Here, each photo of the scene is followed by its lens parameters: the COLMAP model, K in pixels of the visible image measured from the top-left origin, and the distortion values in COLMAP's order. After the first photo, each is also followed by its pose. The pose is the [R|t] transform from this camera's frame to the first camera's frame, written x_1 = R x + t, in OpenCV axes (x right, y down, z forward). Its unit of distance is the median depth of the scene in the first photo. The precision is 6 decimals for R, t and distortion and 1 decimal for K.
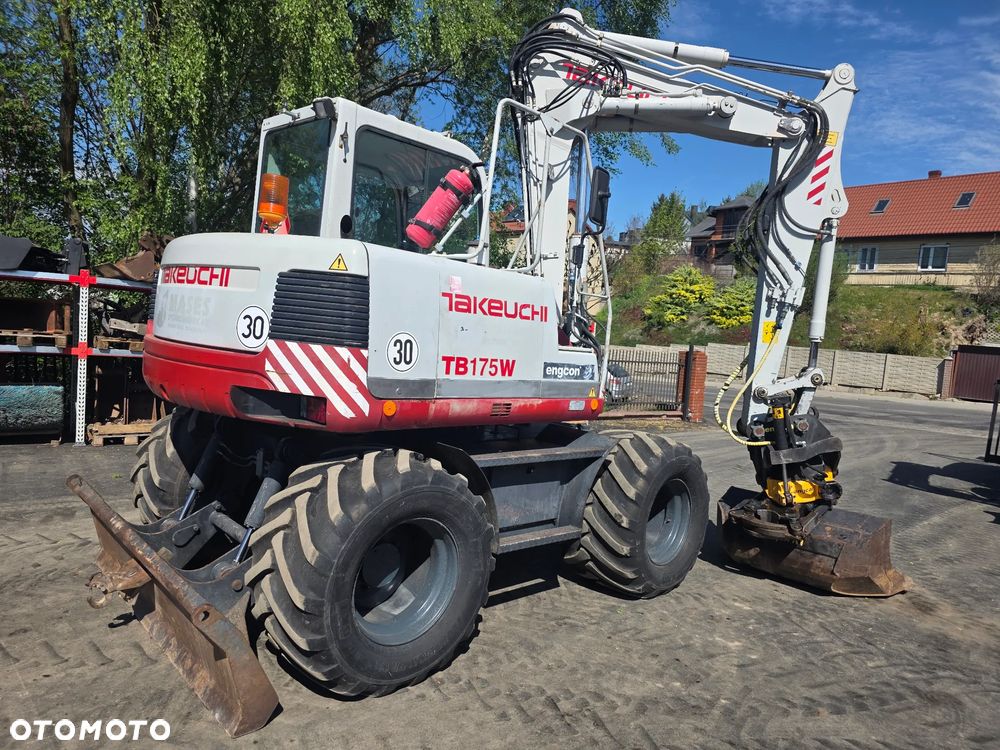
lens RADIAL K [[696.0, 0, 500.9], [0, 696.0, 381.1], [0, 0, 1]] dist [0.042215, -0.030482]
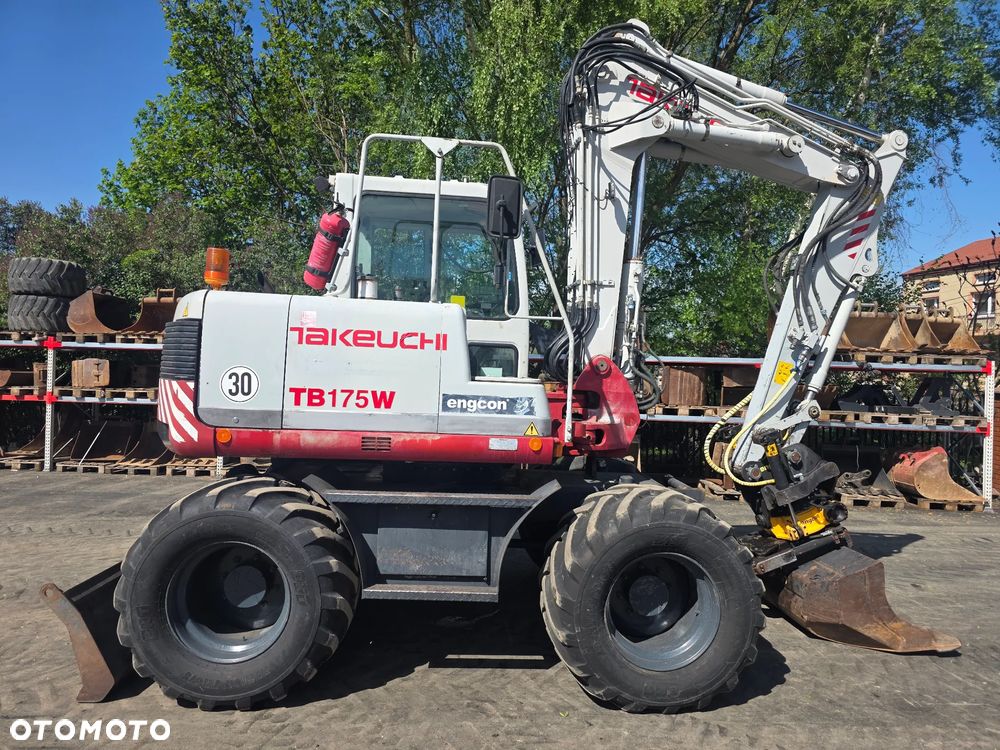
lens RADIAL K [[652.9, 0, 482.7], [0, 652.9, 375.7], [0, 0, 1]] dist [0.070353, 0.000809]
pose [[0.758134, -0.060357, -0.649299, 0.737949], [-0.015054, 0.993822, -0.109960, 0.047422], [0.651925, 0.093139, 0.752542, 0.432052]]
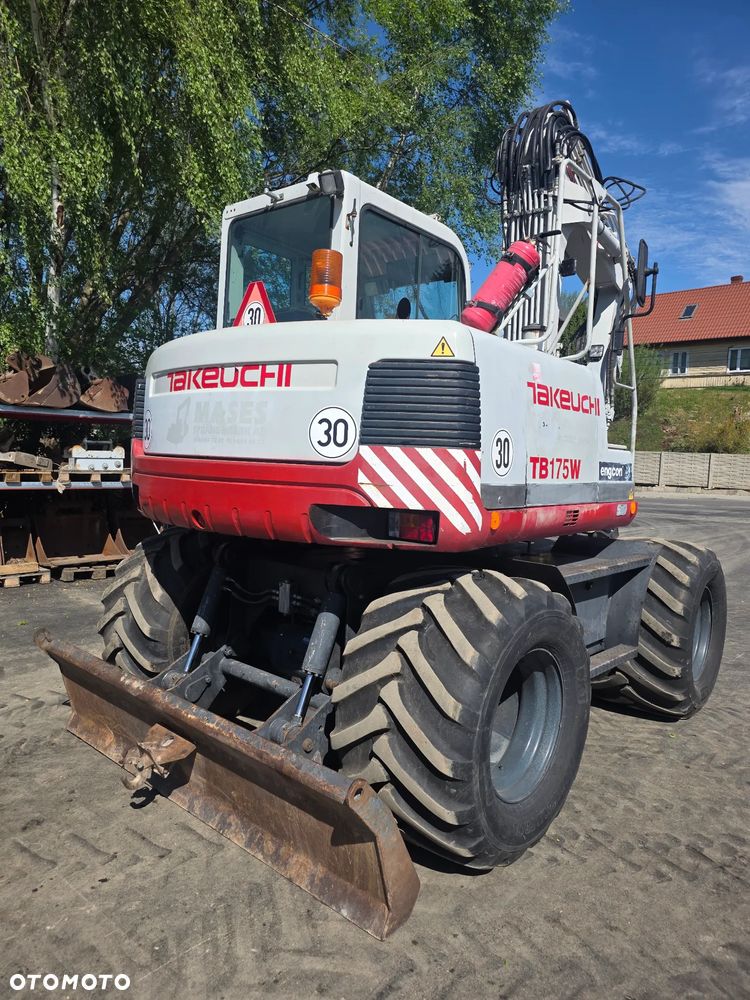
lens RADIAL K [[696.0, 0, 363.6], [0, 696.0, 501.8], [0, 0, 1]] dist [0.042215, -0.030482]
pose [[0.995117, -0.060257, 0.078177, -0.343076], [0.060438, 0.998172, 0.000044, 0.006048], [-0.078037, 0.004681, 0.996940, 0.158089]]
